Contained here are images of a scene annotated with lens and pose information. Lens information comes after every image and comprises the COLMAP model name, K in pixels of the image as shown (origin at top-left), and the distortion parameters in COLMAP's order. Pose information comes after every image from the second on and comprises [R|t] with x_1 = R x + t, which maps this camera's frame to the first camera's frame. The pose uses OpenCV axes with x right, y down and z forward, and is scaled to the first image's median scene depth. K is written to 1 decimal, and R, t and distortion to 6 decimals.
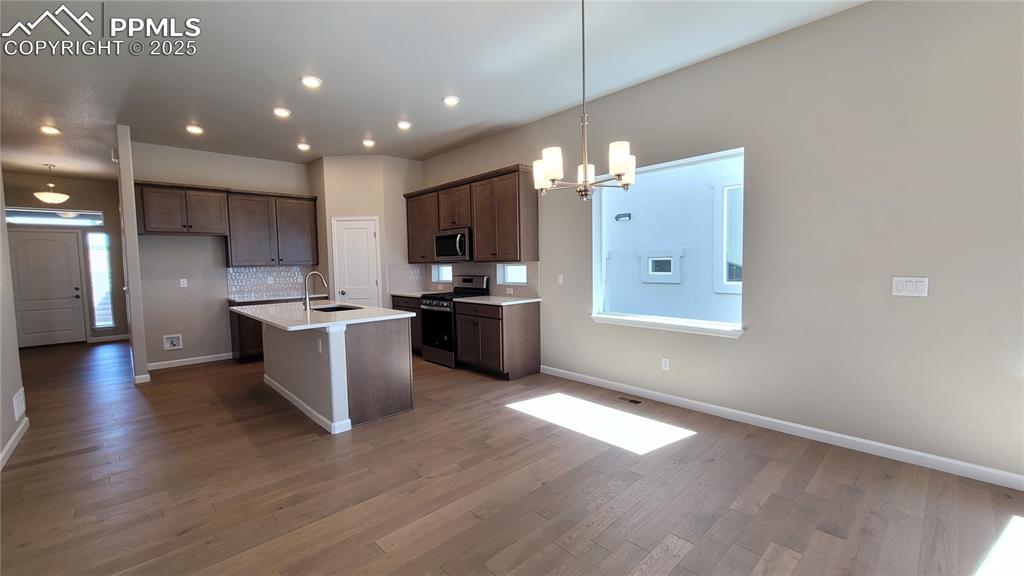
lens RADIAL K [[414.5, 0, 513.8], [0, 414.5, 289.6], [0, 0, 1]] dist [0.000493, -0.000816]
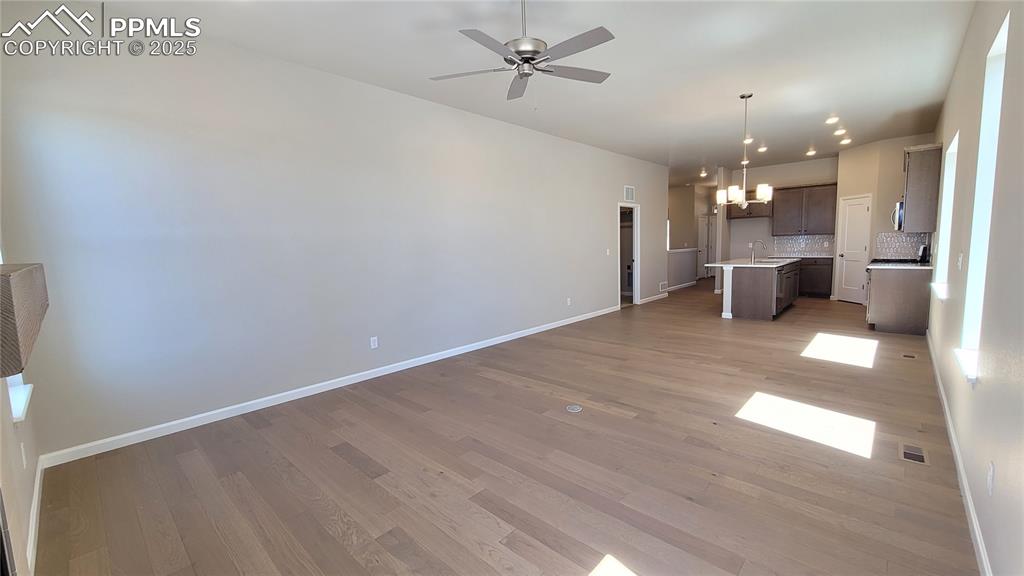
lens RADIAL K [[414.5, 0, 514.9], [0, 414.5, 286.4], [0, 0, 1]] dist [0.000493, -0.000816]
pose [[0.068564, 0.120195, -0.990380, 0.925065], [-0.037585, 0.992322, 0.117829, -0.012252], [0.996938, 0.029145, 0.072555, -0.127550]]
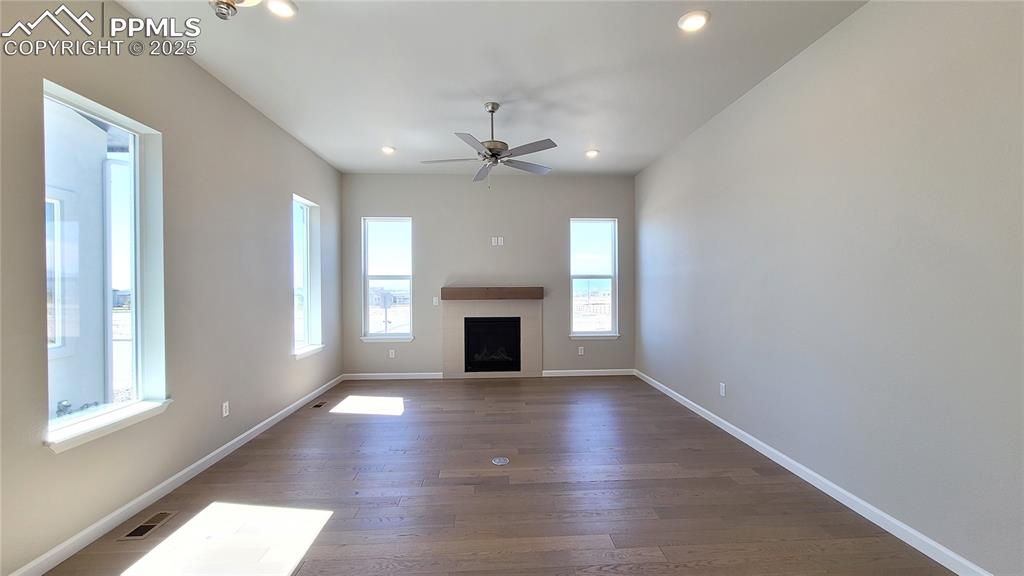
lens RADIAL K [[414.5, 0, 513.7], [0, 414.5, 285.9], [0, 0, 1]] dist [0.000493, -0.000816]
pose [[-0.768992, 0.020734, 0.638922, -0.022356], [0.061619, 0.997224, 0.041801, -0.030767], [-0.636281, 0.071515, -0.768135, 0.413313]]
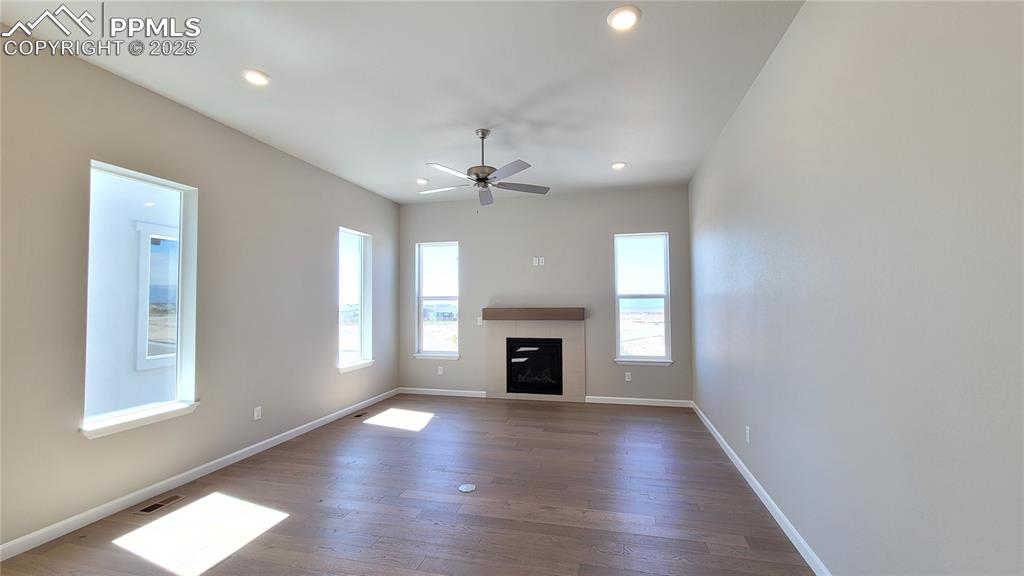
lens RADIAL K [[414.5, 0, 513.7], [0, 414.5, 285.6], [0, 0, 1]] dist [0.000493, -0.000816]
pose [[-0.549006, 0.055943, 0.833944, -0.157111], [0.073127, 0.997146, -0.018750, -0.026052], [-0.832614, 0.050690, -0.551530, 0.248358]]
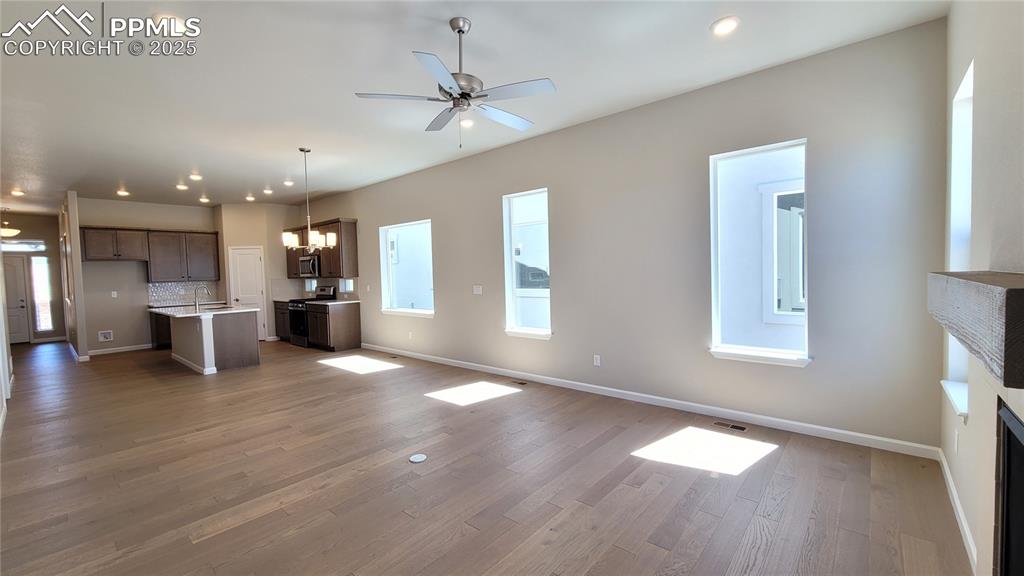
lens RADIAL K [[414.5, 0, 513.7], [0, 414.5, 289.0], [0, 0, 1]] dist [0.000493, -0.000816]
pose [[0.994915, -0.013344, 0.099825, 0.433659], [0.015660, 0.999625, -0.022450, 0.019517], [-0.099488, 0.023899, 0.994752, -0.561707]]
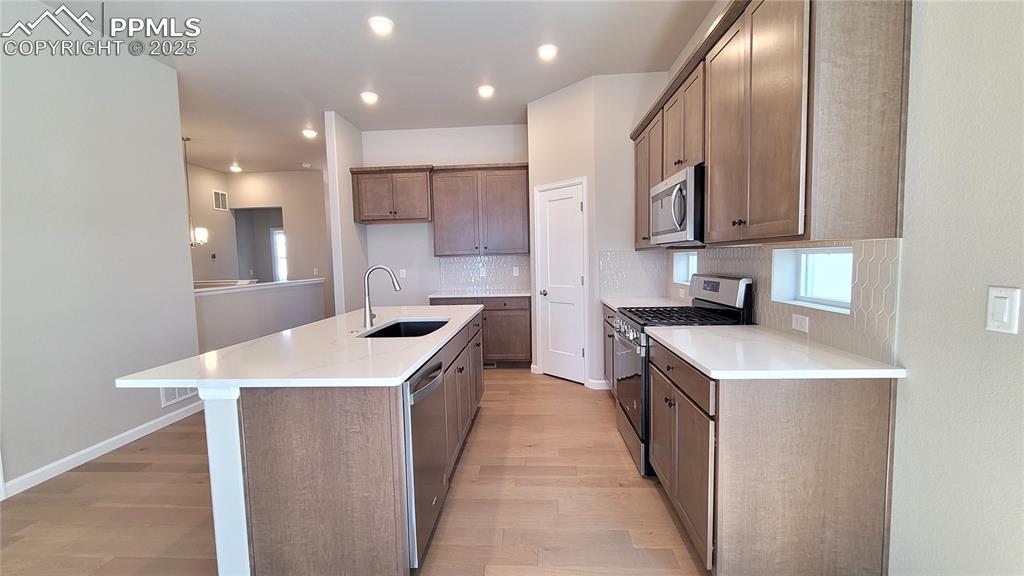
lens RADIAL K [[414.5, 0, 517.2], [0, 414.5, 287.3], [0, 0, 1]] dist [0.000493, -0.000816]
pose [[0.690813, 0.053801, -0.721029, 0.074720], [-0.037878, 0.998551, 0.038218, -0.030859], [0.722040, 0.000910, 0.691850, 0.541303]]
